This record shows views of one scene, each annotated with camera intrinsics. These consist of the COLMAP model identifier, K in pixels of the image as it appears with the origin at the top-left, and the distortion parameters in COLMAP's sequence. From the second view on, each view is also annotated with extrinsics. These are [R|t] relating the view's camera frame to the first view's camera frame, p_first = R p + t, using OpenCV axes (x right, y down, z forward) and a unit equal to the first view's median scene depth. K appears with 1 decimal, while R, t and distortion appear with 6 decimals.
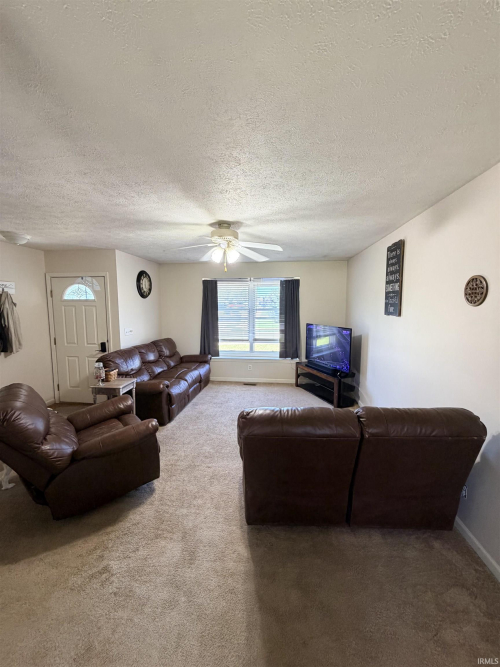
lens RADIAL K [[265.2, 0, 250.4], [0, 265.2, 334.0], [0, 0, 1]] dist [0.000701, -0.000642]
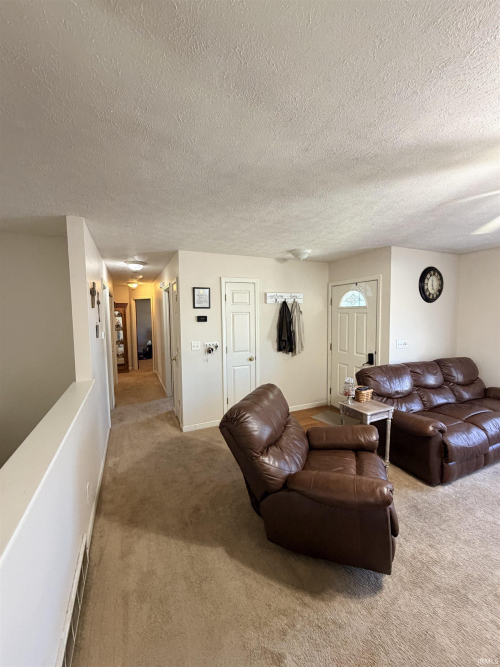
lens RADIAL K [[265.2, 0, 252.9], [0, 265.2, 332.5], [0, 0, 1]] dist [0.000701, -0.000642]
pose [[0.509807, 0.052682, -0.858674, 0.007120], [-0.080643, 0.996655, 0.013269, -0.021162], [0.856500, 0.062482, 0.512350, 0.216301]]
